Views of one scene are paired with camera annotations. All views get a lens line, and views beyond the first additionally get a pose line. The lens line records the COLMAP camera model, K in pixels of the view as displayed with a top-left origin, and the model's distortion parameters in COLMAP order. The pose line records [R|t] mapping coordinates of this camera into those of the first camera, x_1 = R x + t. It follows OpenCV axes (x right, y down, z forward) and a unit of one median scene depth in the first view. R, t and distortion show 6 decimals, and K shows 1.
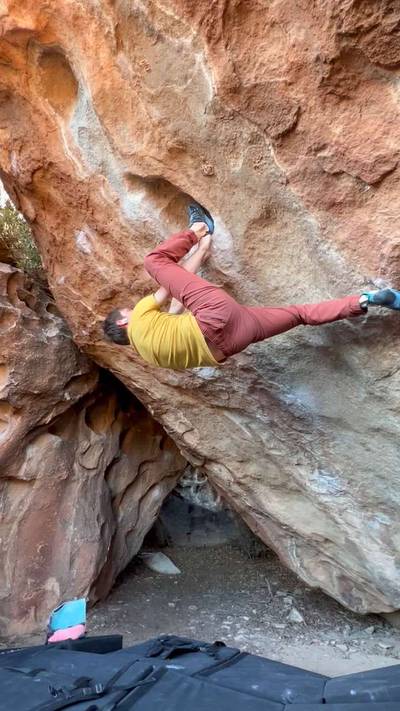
lens RADIAL K [[380.0, 0, 196.1], [0, 380.0, 353.5], [0, 0, 1]] dist [-0.001342, -0.000465]
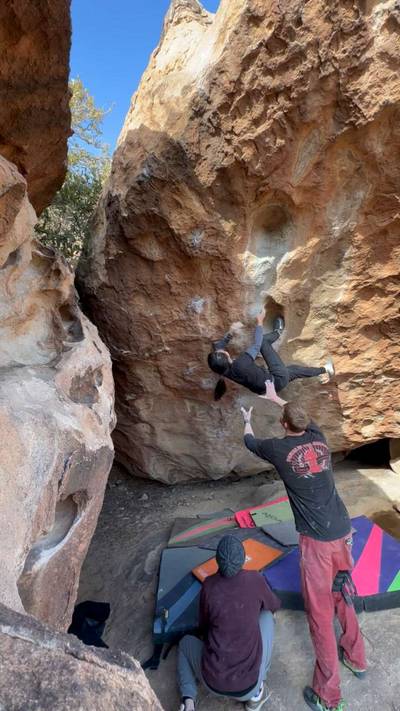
lens RADIAL K [[311.4, 0, 200.0], [0, 311.4, 355.5], [0, 0, 1]] dist [-0.000591, -0.000554]
pose [[0.585697, 0.035094, 0.809770, -1.271148], [-0.258537, 0.954964, 0.145610, -0.307465], [-0.768191, -0.294639, 0.568393, 0.349588]]
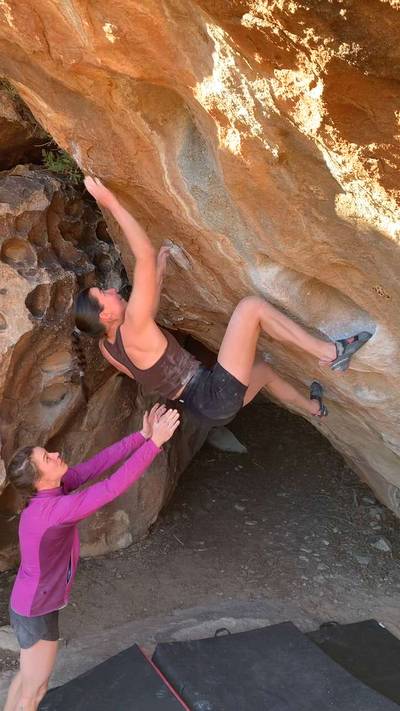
lens RADIAL K [[622.4, 0, 200.0], [0, 622.4, 355.5], [0, 0, 1]] dist [0.102952, -0.201696]
pose [[0.995104, 0.077206, -0.061701, -0.184728], [-0.030446, 0.833413, 0.551812, -0.836558], [0.094025, -0.547232, 0.831683, -0.053389]]
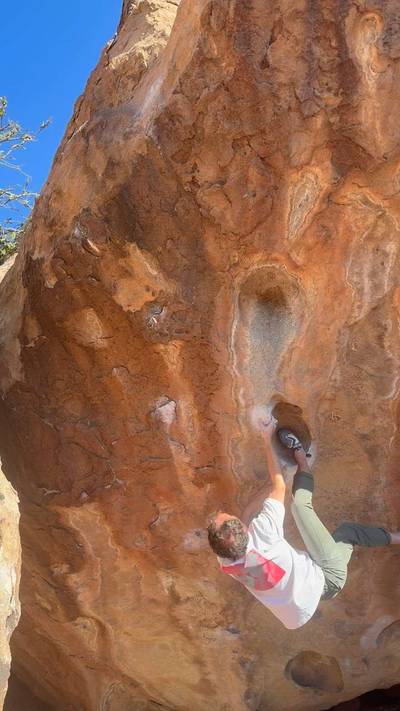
lens RADIAL K [[564.2, 0, 195.5], [0, 564.2, 355.7], [0, 0, 1]] dist [0.119704, -0.211639]
pose [[0.608891, 0.188064, 0.770639, -1.354192], [-0.226717, 0.972225, -0.058126, -0.383954], [-0.760165, -0.139324, 0.634616, 0.185143]]
